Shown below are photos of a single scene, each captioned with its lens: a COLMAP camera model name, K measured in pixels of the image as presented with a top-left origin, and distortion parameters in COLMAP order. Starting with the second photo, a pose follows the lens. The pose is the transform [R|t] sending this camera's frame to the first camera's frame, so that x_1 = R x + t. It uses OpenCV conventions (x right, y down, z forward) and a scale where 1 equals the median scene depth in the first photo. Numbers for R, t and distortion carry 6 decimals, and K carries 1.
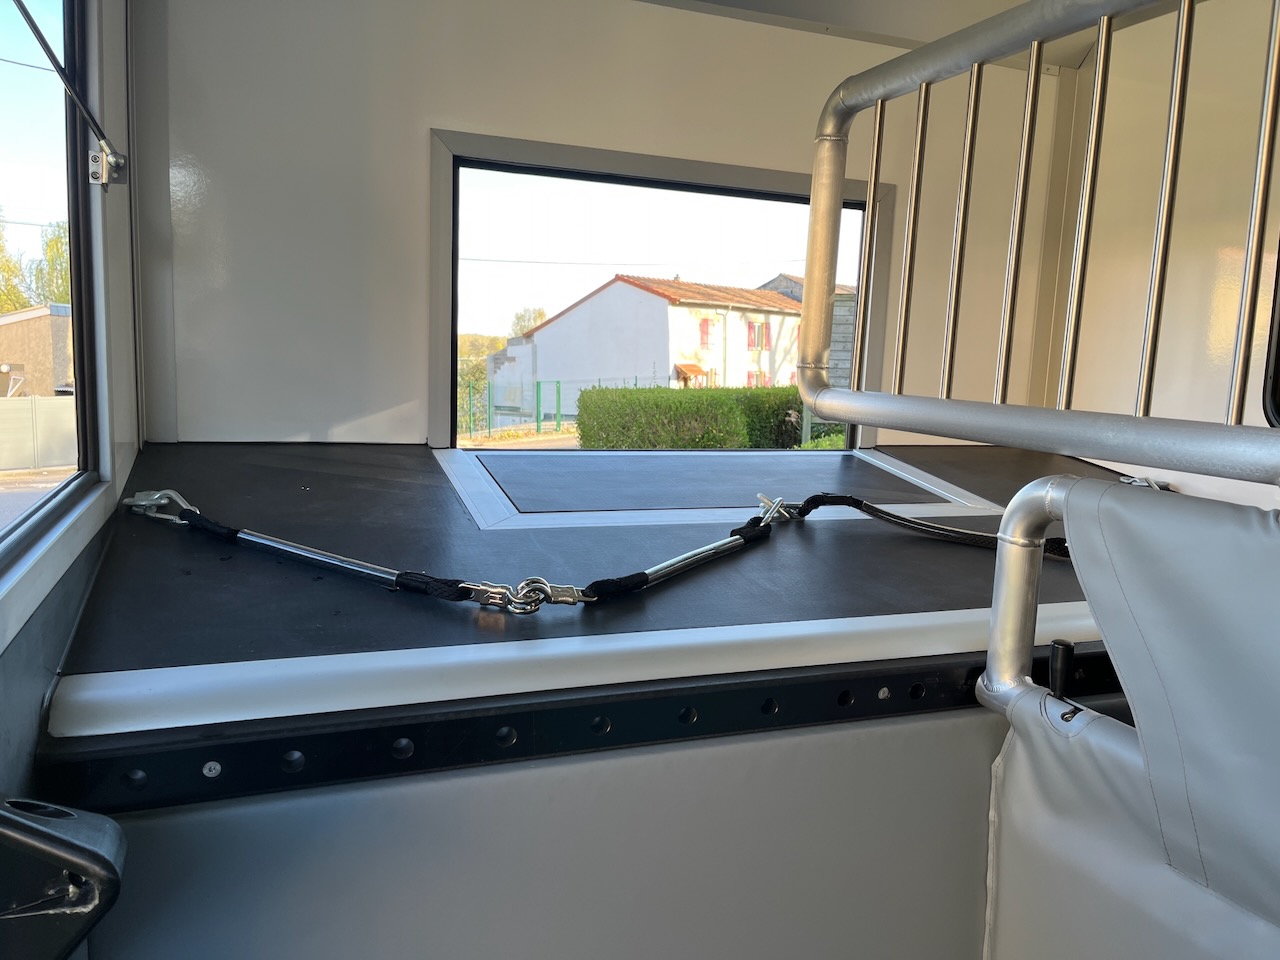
lens RADIAL K [[974.2, 0, 647.4], [0, 974.2, 479.2], [0, 0, 1]] dist [0.062934, -0.080397]
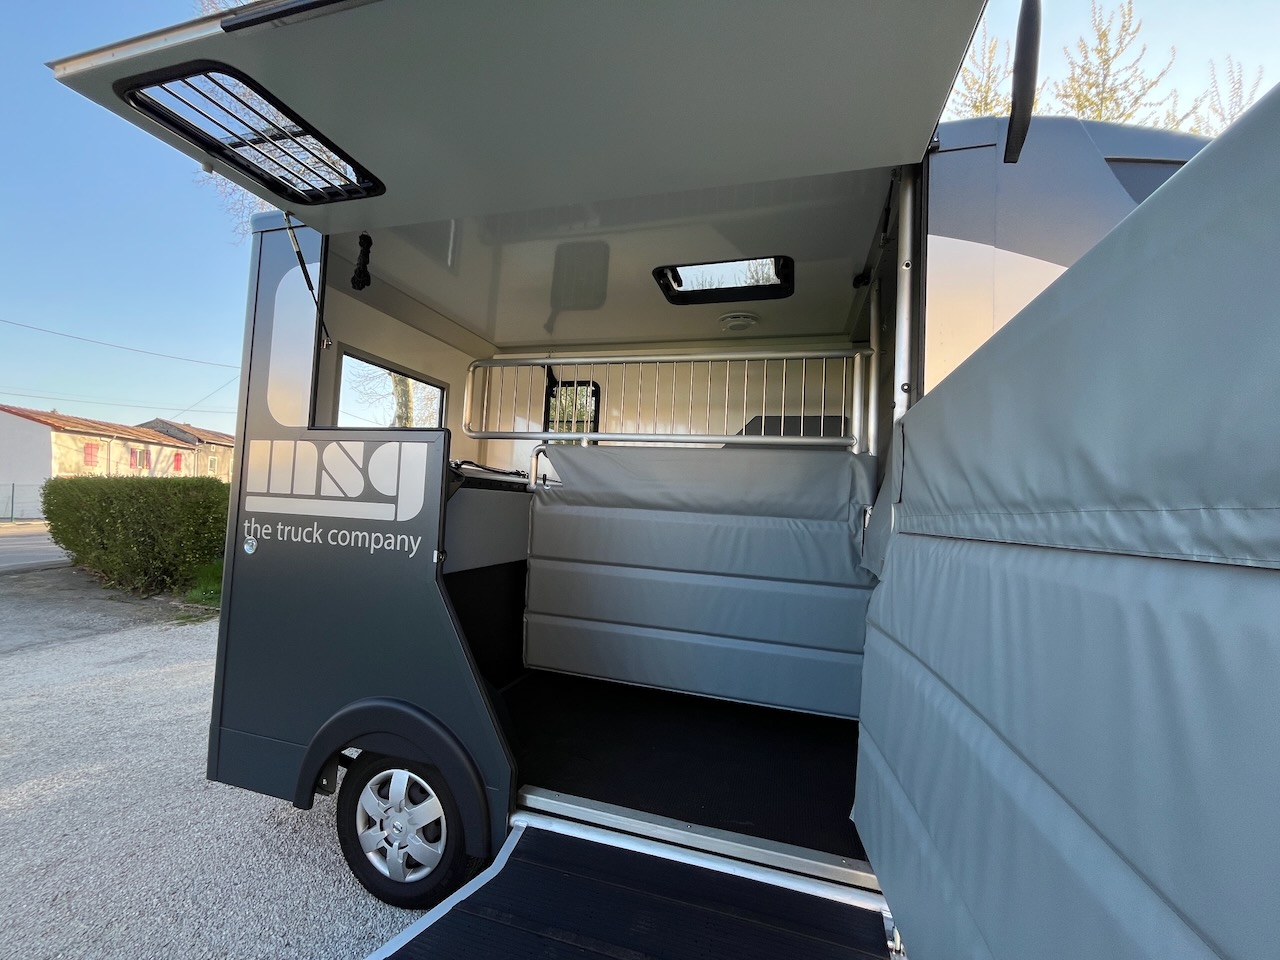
lens RADIAL K [[516.3, 0, 646.1], [0, 516.3, 482.1], [0, 0, 1]] dist [-0.004198, -0.001981]
pose [[0.607619, 0.021106, 0.793948, -0.834704], [0.079657, 0.992987, -0.087360, 0.279648], [-0.790224, 0.116325, 0.601677, -0.639550]]
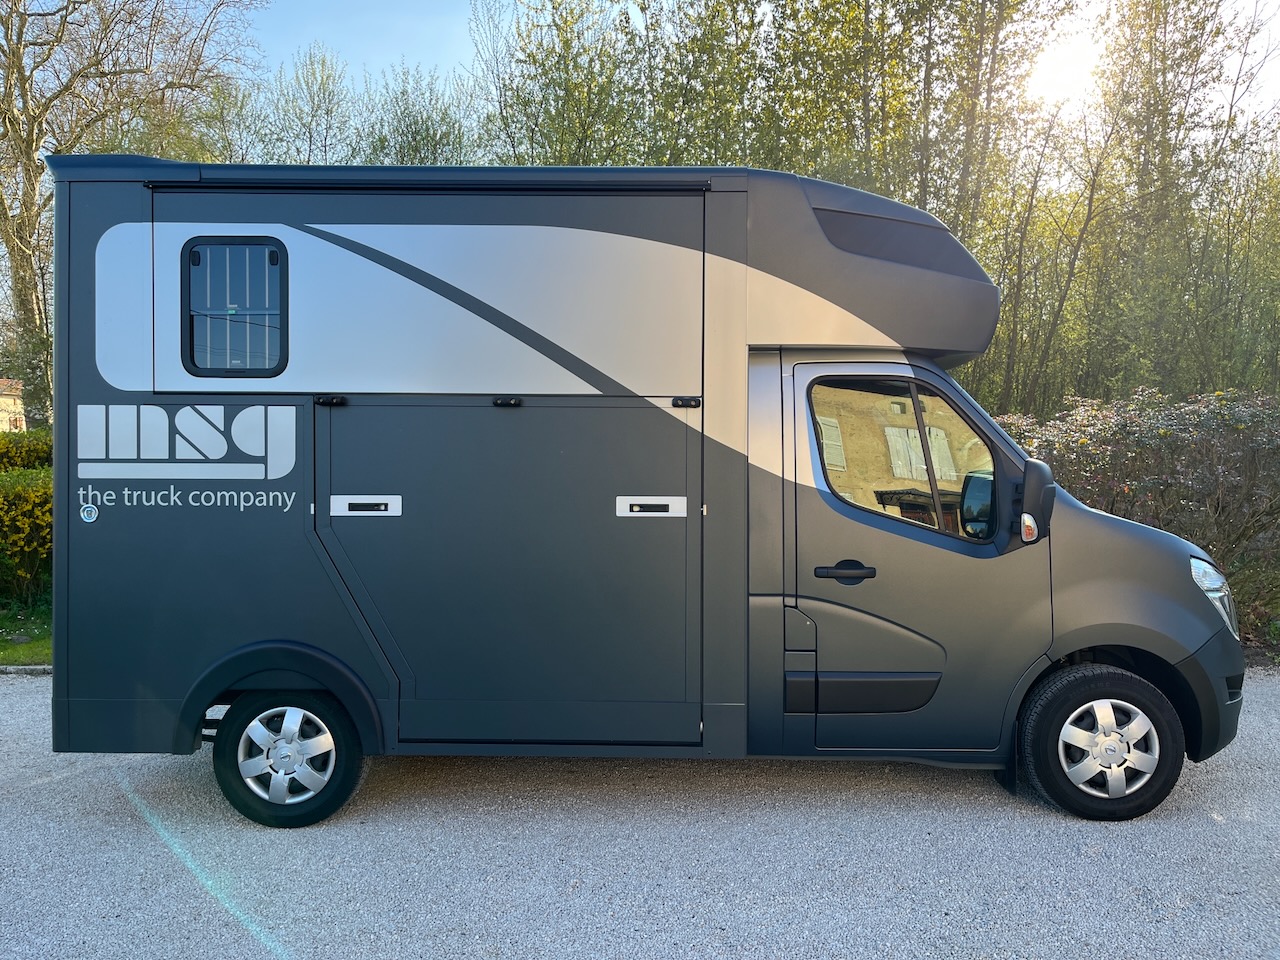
lens RADIAL K [[974.2, 0, 639.1], [0, 974.2, 466.3], [0, 0, 1]] dist [0.062934, -0.080397]
pose [[0.376083, -0.046177, 0.925435, -2.036933], [0.130082, 0.991497, -0.003391, 0.312652], [-0.917409, 0.121658, 0.378892, -1.186928]]
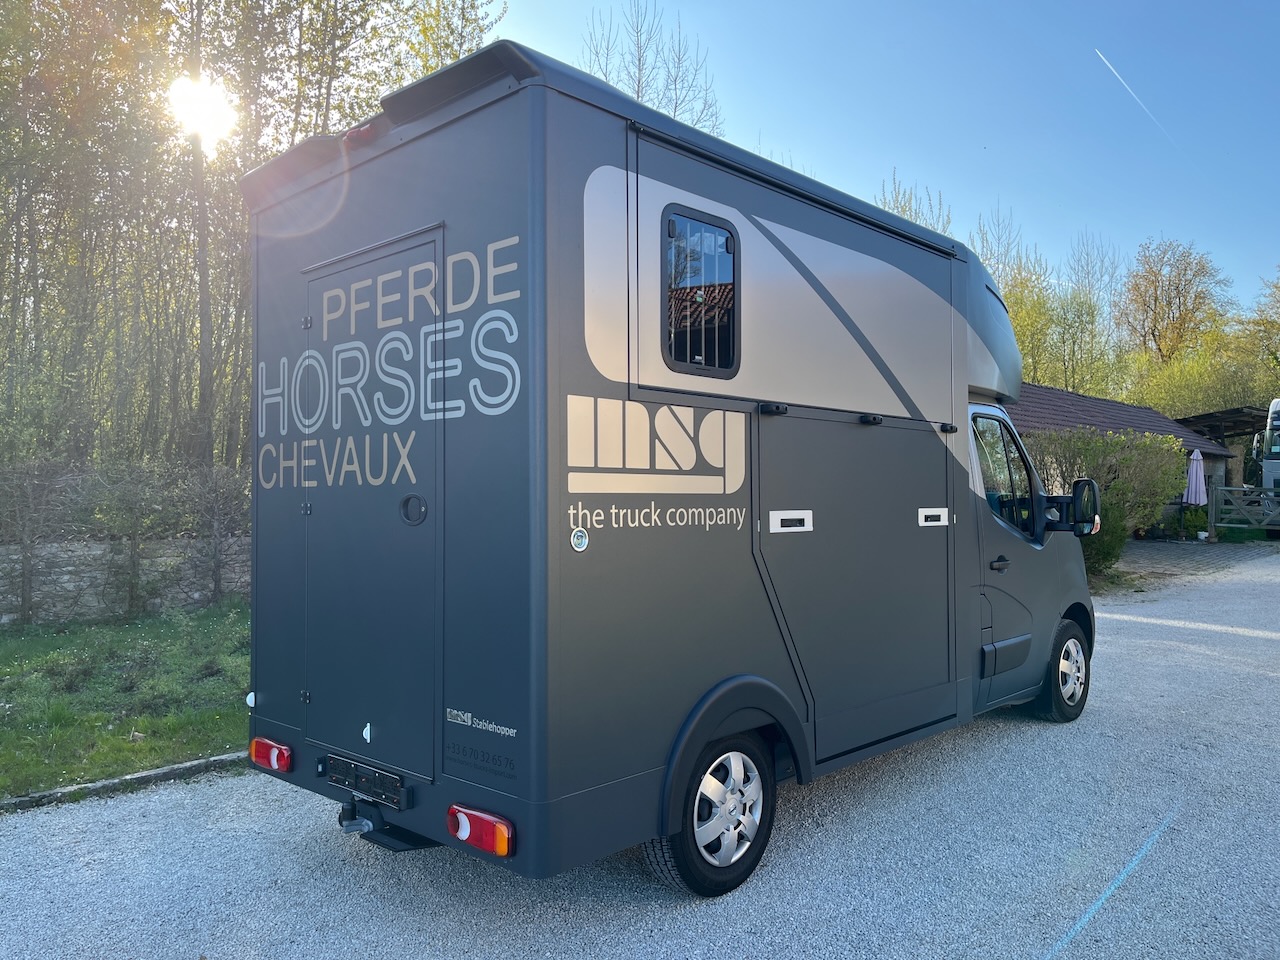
lens RADIAL K [[974.2, 0, 663.3], [0, 974.2, 474.3], [0, 0, 1]] dist [0.062934, -0.080397]
pose [[-0.442893, -0.017040, 0.896413, -1.984490], [0.099434, 0.992718, 0.067999, 0.040345], [-0.891044, 0.119250, -0.437973, 1.399828]]
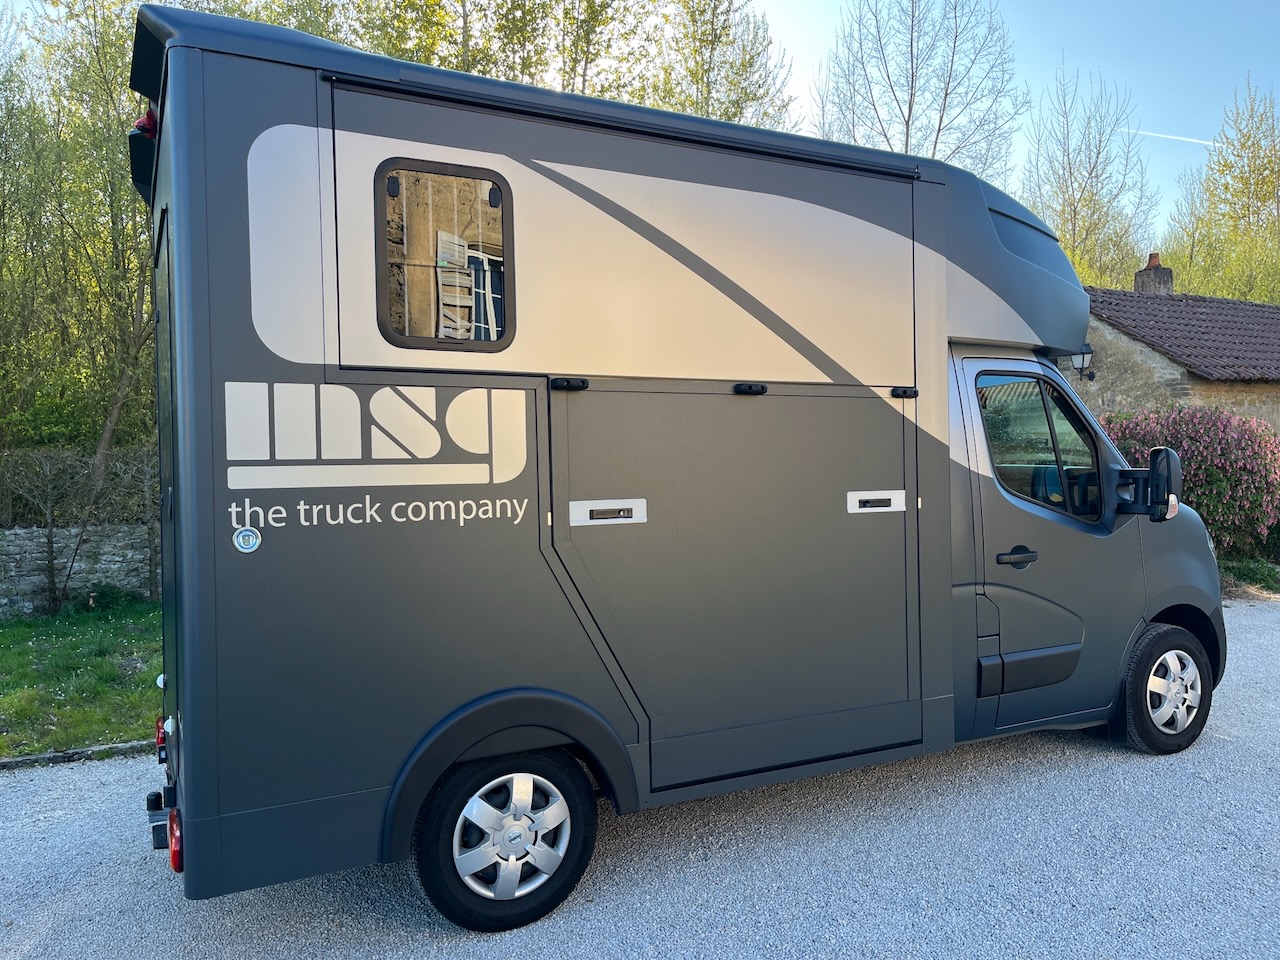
lens RADIAL K [[974.2, 0, 651.3], [0, 974.2, 480.3], [0, 0, 1]] dist [0.062934, -0.080397]
pose [[-0.121961, -0.046256, 0.991457, -2.030047], [0.141340, 0.987924, 0.063477, 0.149029], [-0.982420, 0.147874, -0.113950, 0.358580]]
